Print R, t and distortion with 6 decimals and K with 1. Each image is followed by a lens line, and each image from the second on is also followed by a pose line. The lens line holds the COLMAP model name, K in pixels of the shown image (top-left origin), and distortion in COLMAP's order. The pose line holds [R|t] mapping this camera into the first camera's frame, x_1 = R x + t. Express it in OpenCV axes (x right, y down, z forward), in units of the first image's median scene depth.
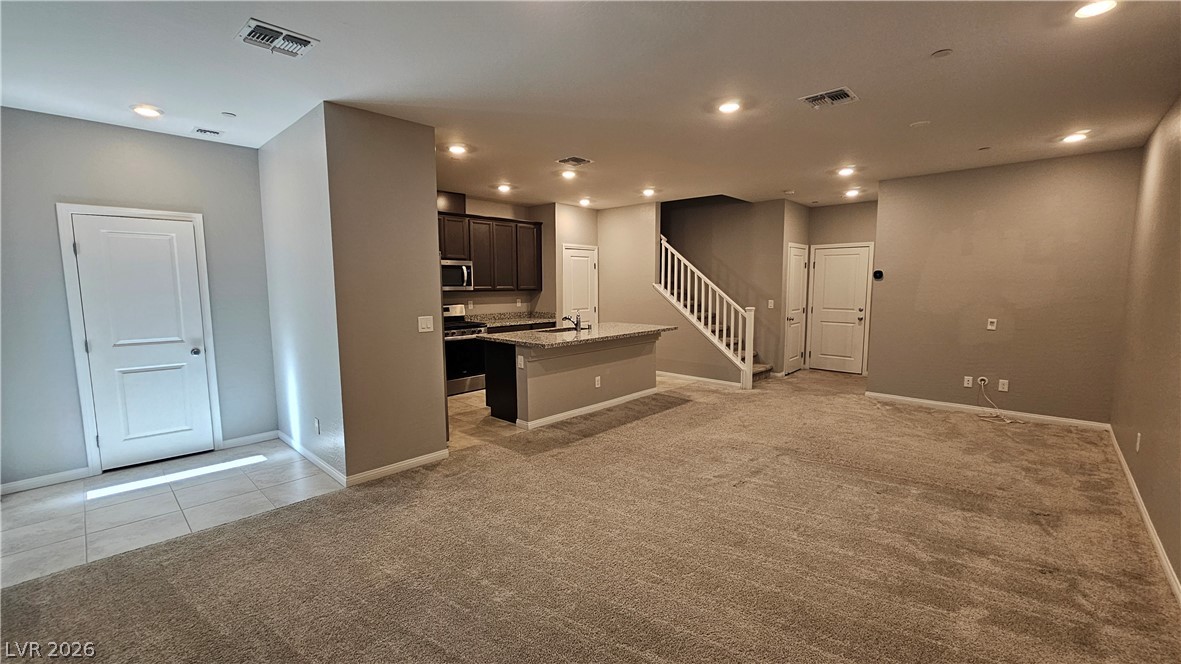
lens RADIAL K [[484.7, 0, 593.0], [0, 484.7, 338.1], [0, 0, 1]] dist [-0.000456, -0.000205]
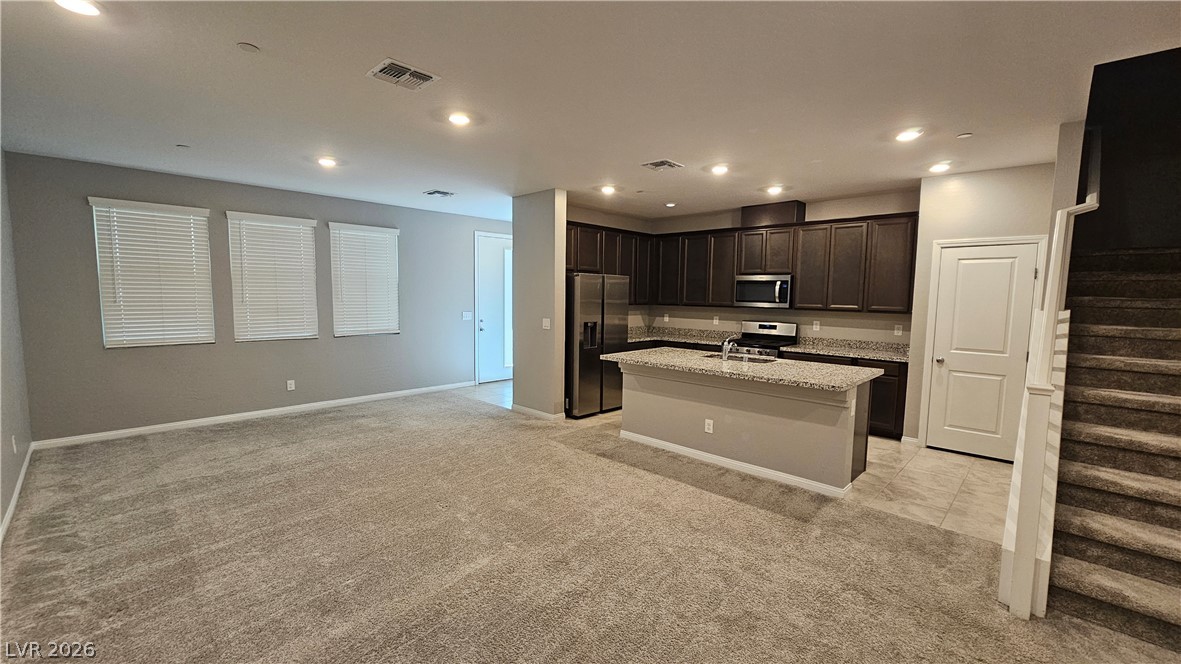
lens RADIAL K [[484.7, 0, 593.0], [0, 484.7, 338.1], [0, 0, 1]] dist [-0.000456, -0.000205]
pose [[-0.013424, 0.096690, -0.995224, 0.651711], [-0.128980, 0.986831, 0.097615, -0.085941], [0.991556, 0.129674, -0.000776, 0.663198]]
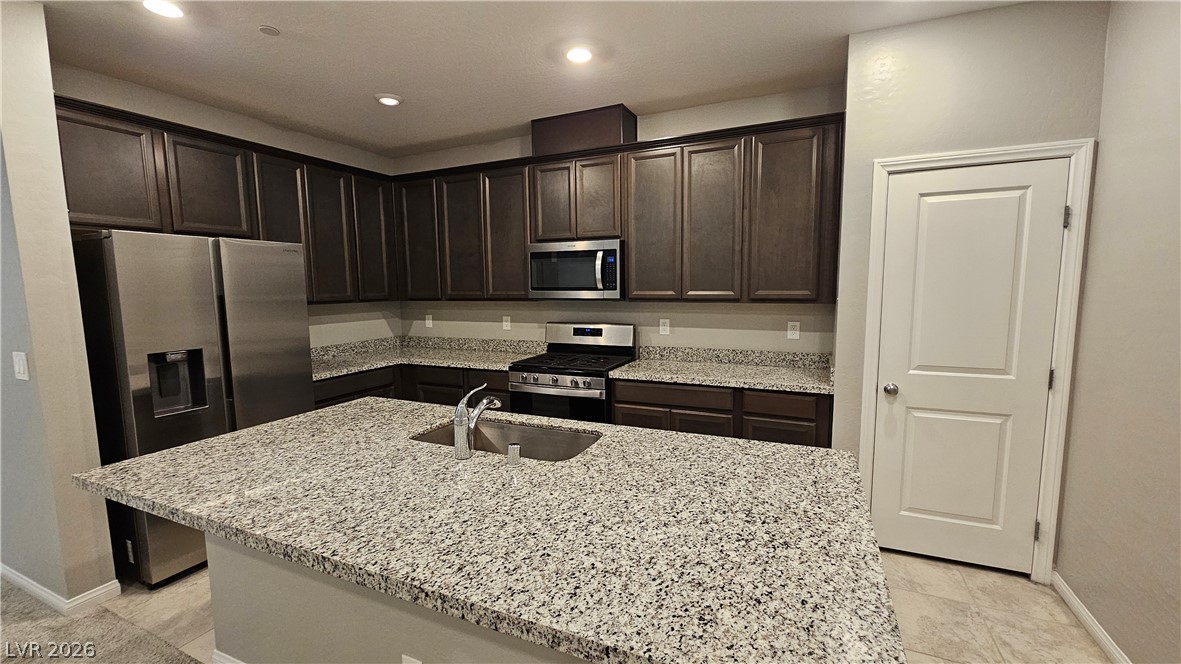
lens RADIAL K [[484.7, 0, 593.0], [0, 484.7, 338.1], [0, 0, 1]] dist [-0.000456, -0.000205]
pose [[0.310616, 0.106770, -0.944520, 0.219684], [-0.097553, 0.992005, 0.080057, -0.097149], [0.945516, 0.067274, 0.318549, 0.830893]]
